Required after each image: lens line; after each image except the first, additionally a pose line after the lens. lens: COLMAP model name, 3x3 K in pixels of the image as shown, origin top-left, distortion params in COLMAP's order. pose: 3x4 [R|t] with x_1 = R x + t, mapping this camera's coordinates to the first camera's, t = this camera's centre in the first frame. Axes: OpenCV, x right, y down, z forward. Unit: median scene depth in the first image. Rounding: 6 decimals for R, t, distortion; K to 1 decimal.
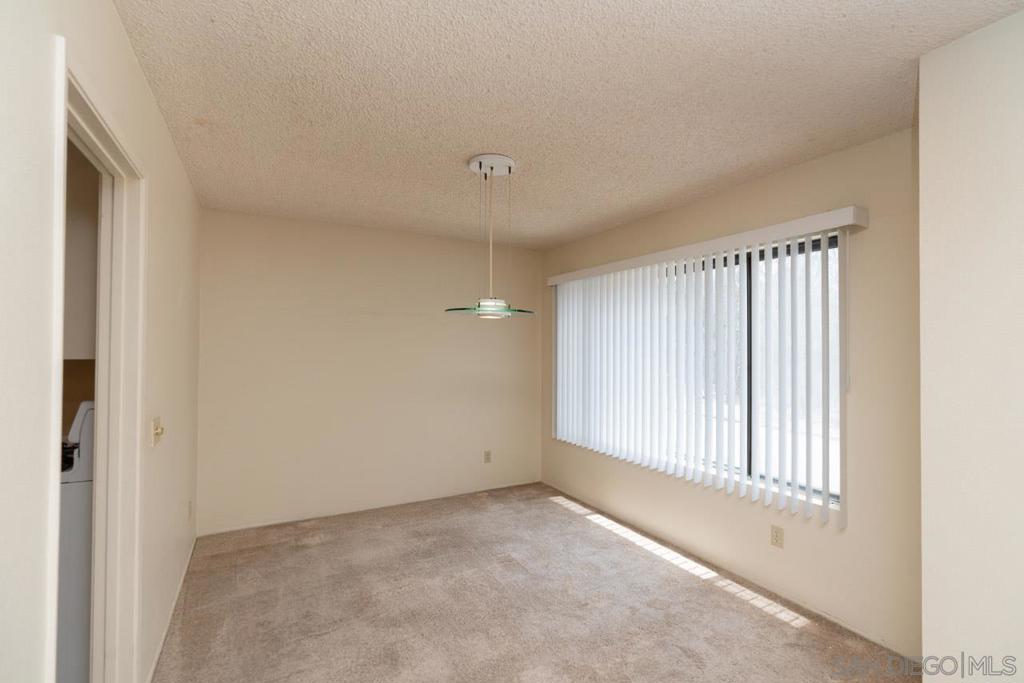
lens RADIAL K [[468.0, 0, 512.8], [0, 468.0, 340.3], [0, 0, 1]] dist [-0.008403, 0.000816]
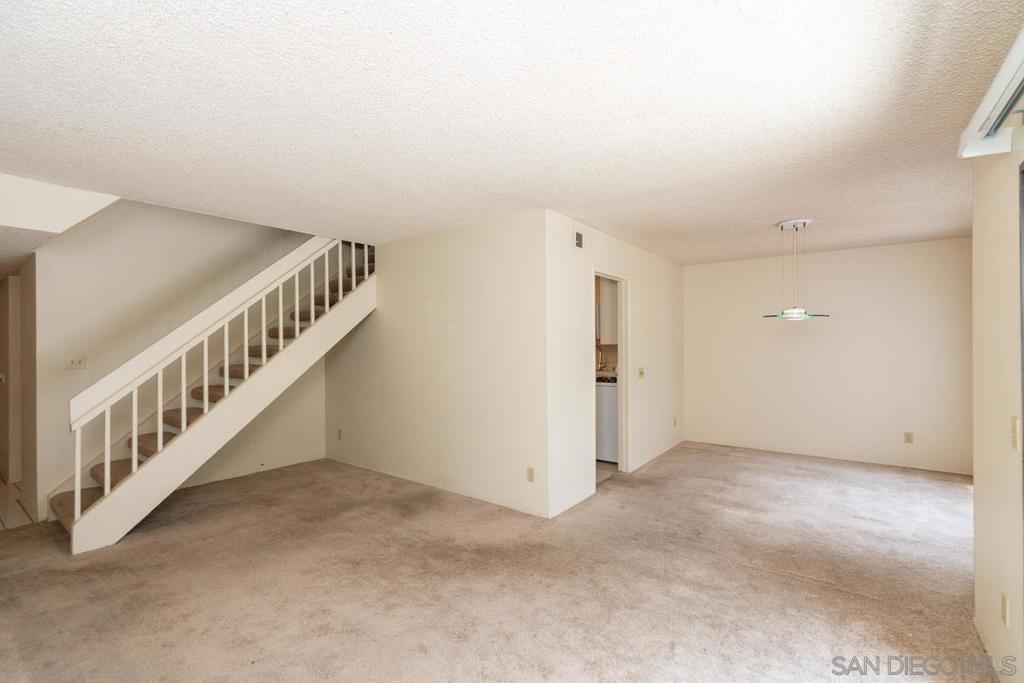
lens RADIAL K [[468.0, 0, 508.3], [0, 468.0, 340.7], [0, 0, 1]] dist [-0.008403, 0.000816]
pose [[0.410434, -0.005597, -0.911873, 1.002490], [0.017319, 0.999849, 0.001659, 0.002813], [0.911726, -0.016474, 0.410469, -0.552573]]
